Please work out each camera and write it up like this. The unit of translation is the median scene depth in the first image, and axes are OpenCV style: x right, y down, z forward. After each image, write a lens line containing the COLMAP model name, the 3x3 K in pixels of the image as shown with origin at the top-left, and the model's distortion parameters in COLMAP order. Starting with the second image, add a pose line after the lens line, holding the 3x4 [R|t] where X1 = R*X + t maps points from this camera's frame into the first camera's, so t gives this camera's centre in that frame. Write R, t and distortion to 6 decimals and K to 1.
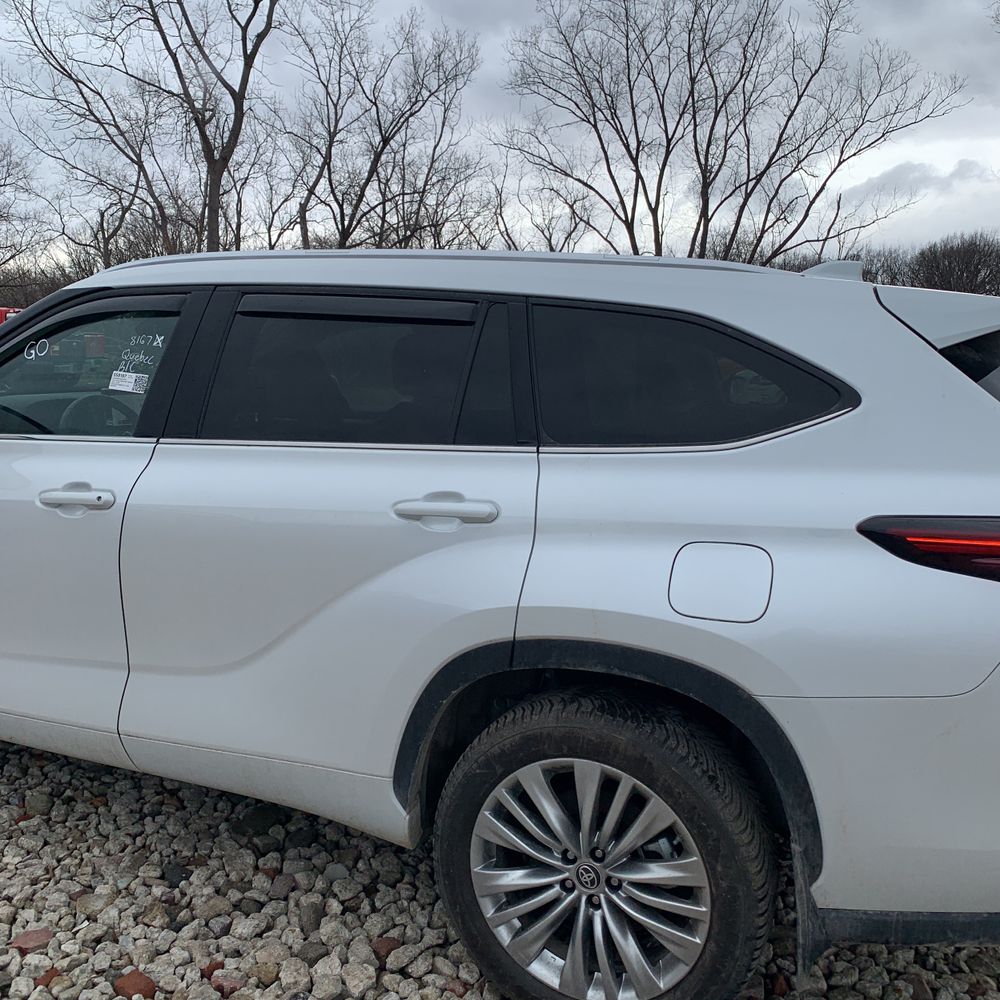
lens RADIAL K [[1036.3, 0, 498.3], [0, 1036.3, 486.7], [0, 0, 1]] dist [0.008674, -0.026380]
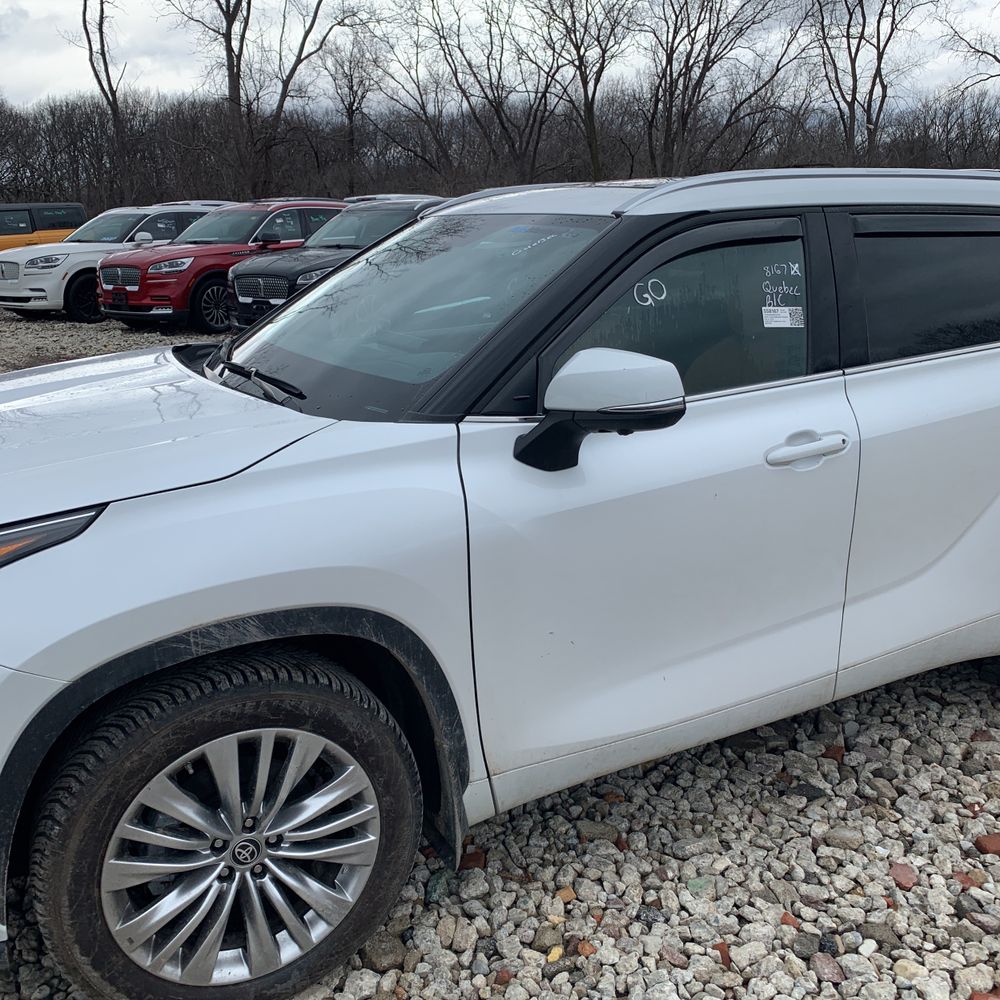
lens RADIAL K [[1011.5, 0, 511.0], [0, 1011.5, 490.4], [0, 0, 1]] dist [0.022876, -0.034124]
pose [[0.618403, -0.241961, 0.747684, -1.249843], [0.138653, 0.970089, 0.199256, -0.168607], [-0.773532, -0.019552, 0.633455, 0.626790]]
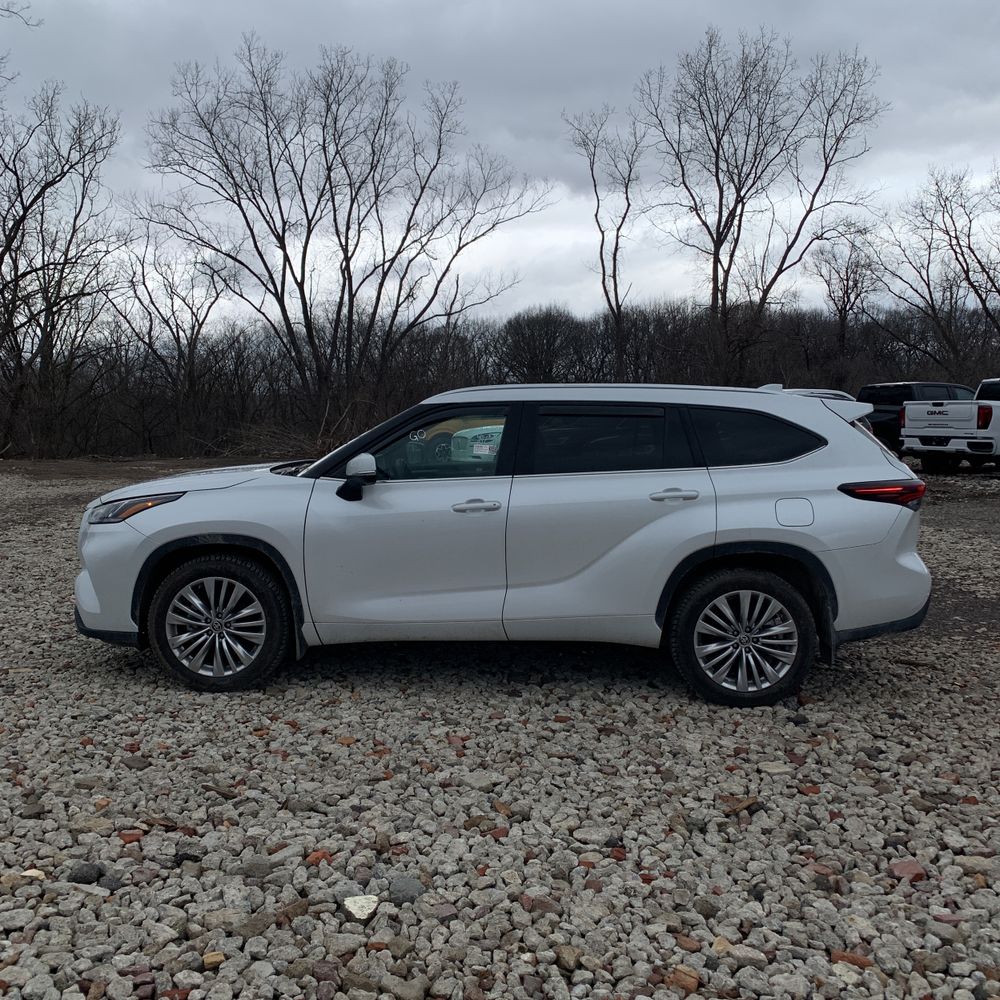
lens RADIAL K [[1007.8, 0, 500.0], [0, 1007.8, 500.0], [0, 0, 1]] dist [0.082855, -0.161950]
pose [[0.926810, -0.060963, 0.370548, -1.092674], [0.076781, 0.996653, -0.028073, 0.056672], [-0.367597, 0.054470, 0.928389, -0.856777]]
